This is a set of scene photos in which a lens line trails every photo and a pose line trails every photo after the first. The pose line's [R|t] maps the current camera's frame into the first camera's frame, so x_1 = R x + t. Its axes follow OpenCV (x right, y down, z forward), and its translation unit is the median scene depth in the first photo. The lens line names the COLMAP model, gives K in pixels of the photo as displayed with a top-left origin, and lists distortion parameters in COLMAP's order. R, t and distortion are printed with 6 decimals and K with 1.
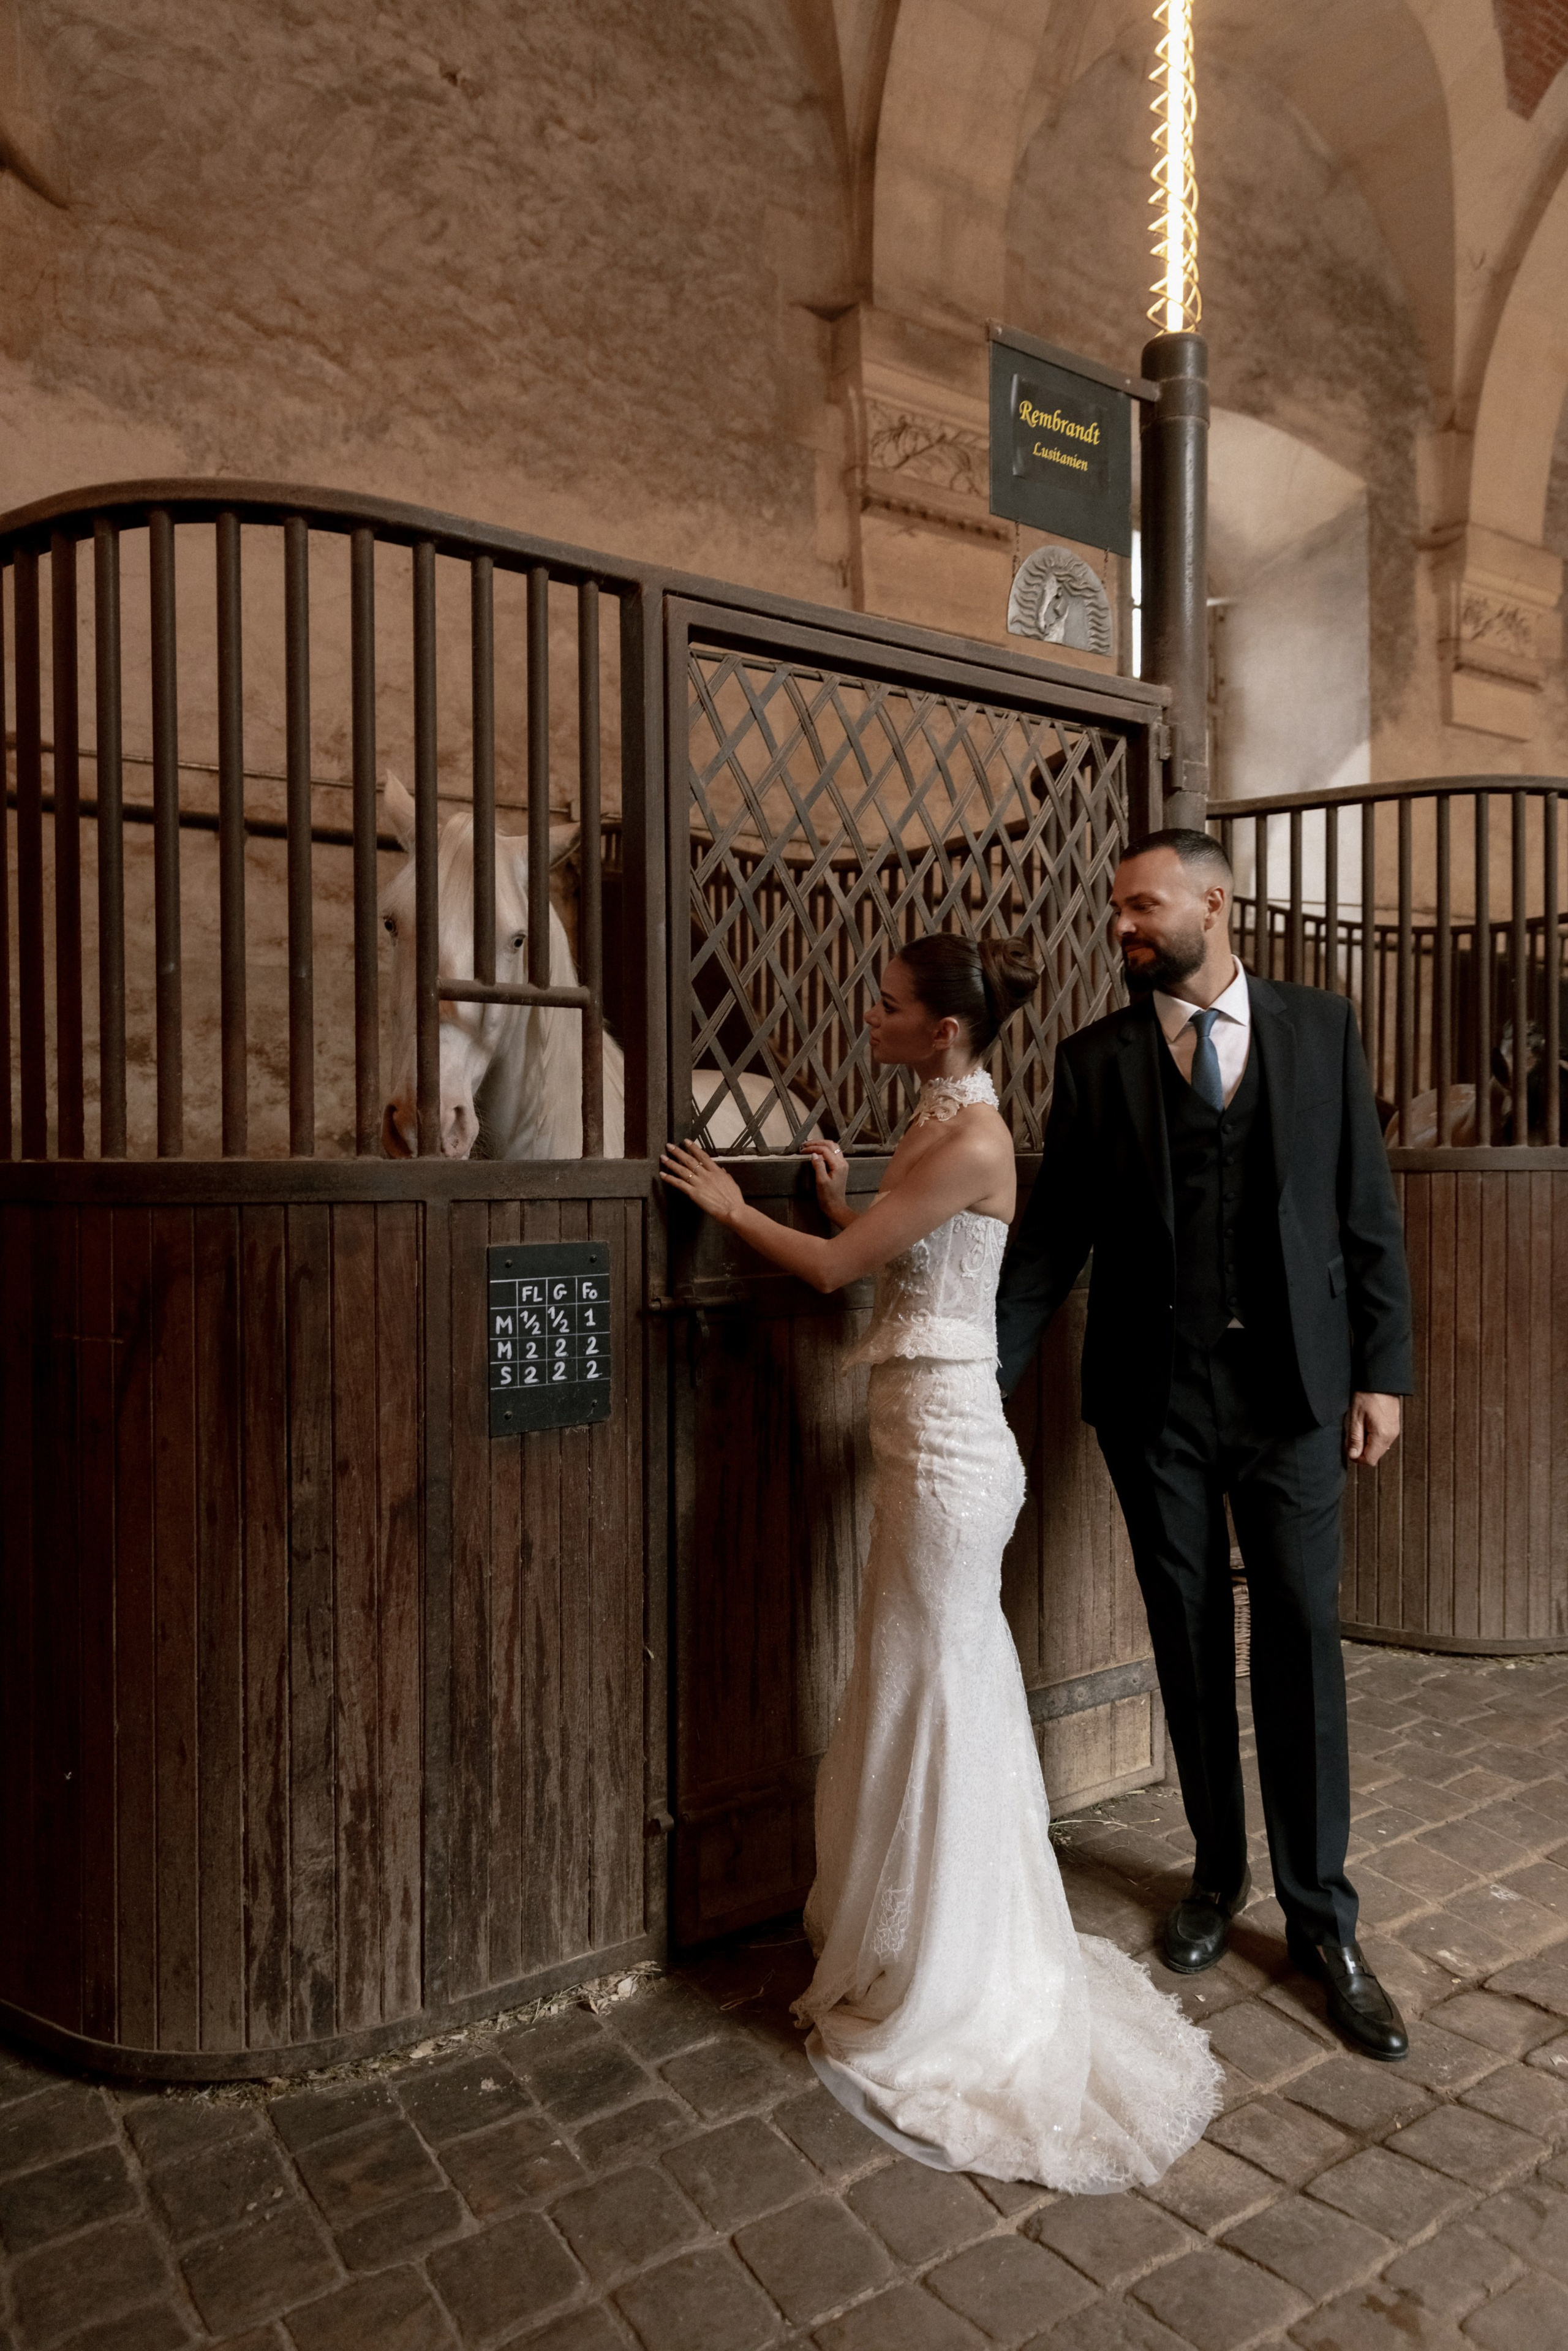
lens RADIAL K [[1574.4, 0, 784.0], [0, 1574.4, 1175.5], [0, 0, 1]] dist [0.023019, -0.005468]
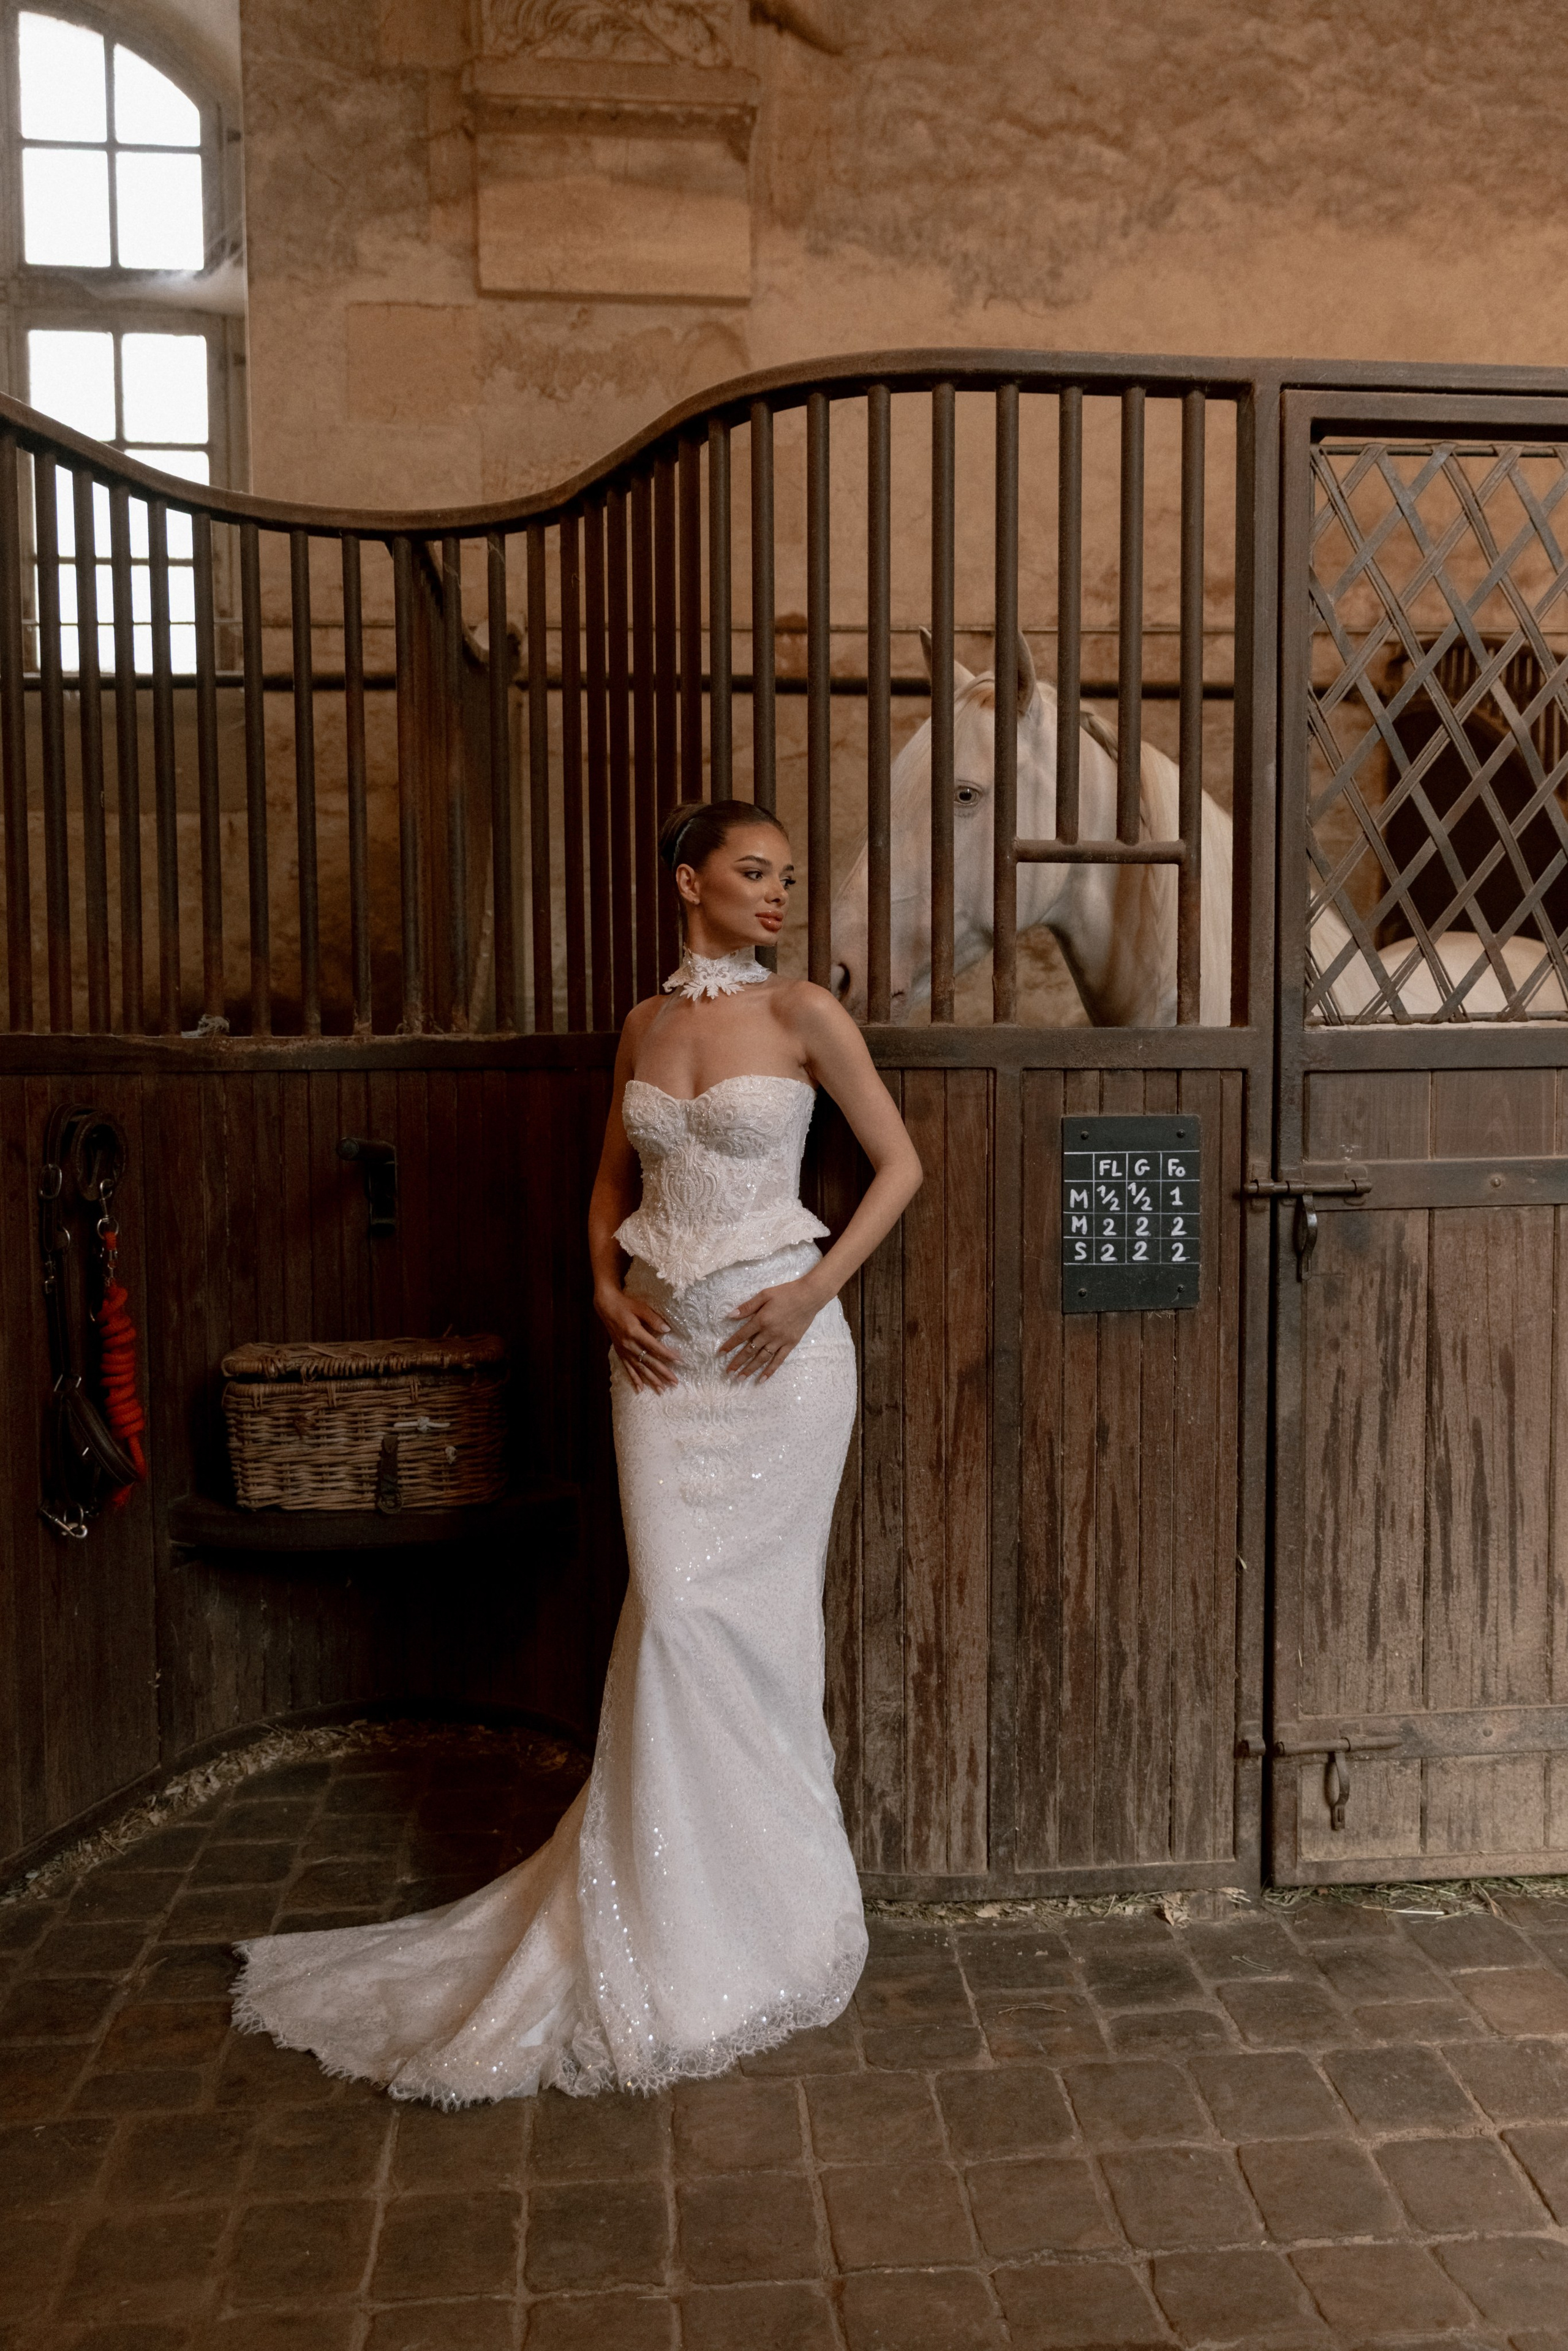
lens RADIAL K [[1856.9, 0, 784.0], [0, 1856.9, 1175.5], [0, 0, 1]] dist [0.036457, -0.008298]
pose [[0.873632, 0.033480, -0.485434, 0.212103], [-0.009337, 0.998600, 0.052069, 0.022698], [0.486497, -0.040957, 0.872722, -0.078167]]
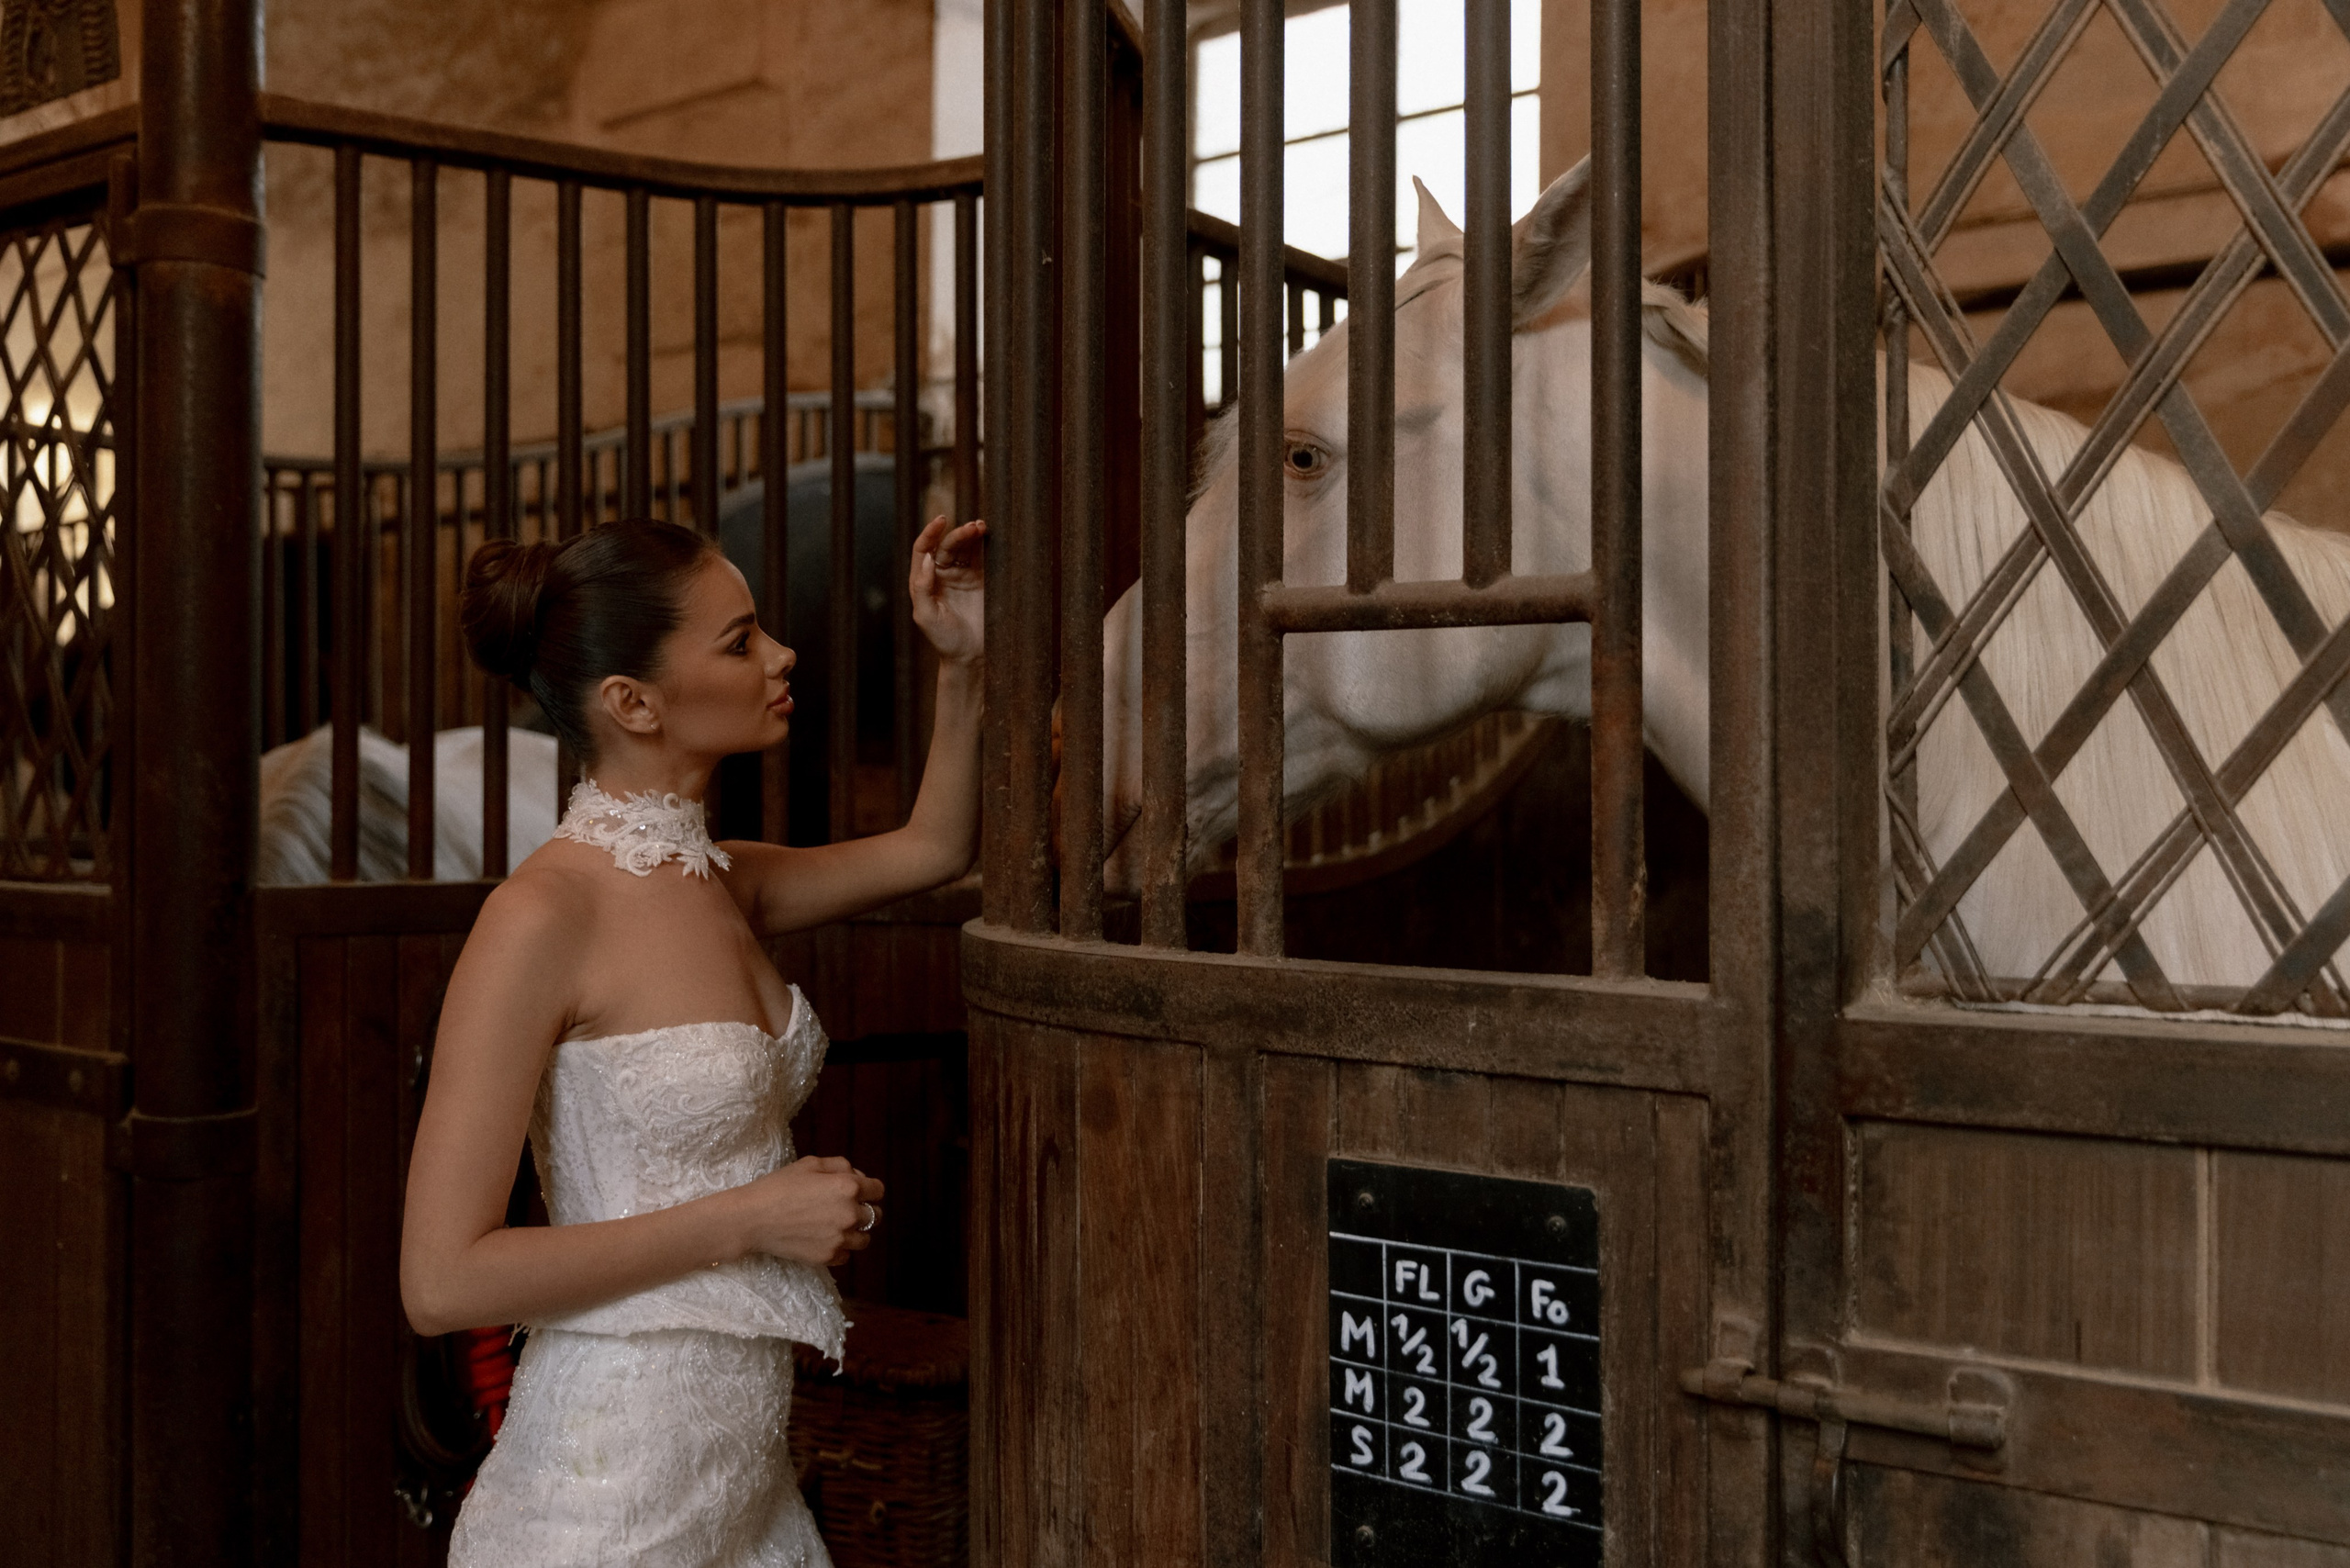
lens RADIAL K [[2053.8, 0, 1175.0], [0, 2053.8, 784.0], [0, 0, 1]] dist [-0.009239, 0.003228]
pose [[0.346572, 0.000558, -0.938023, 0.354992], [-0.025174, 0.999645, -0.008706, -0.056998], [0.937686, 0.026631, 0.346463, 0.726063]]
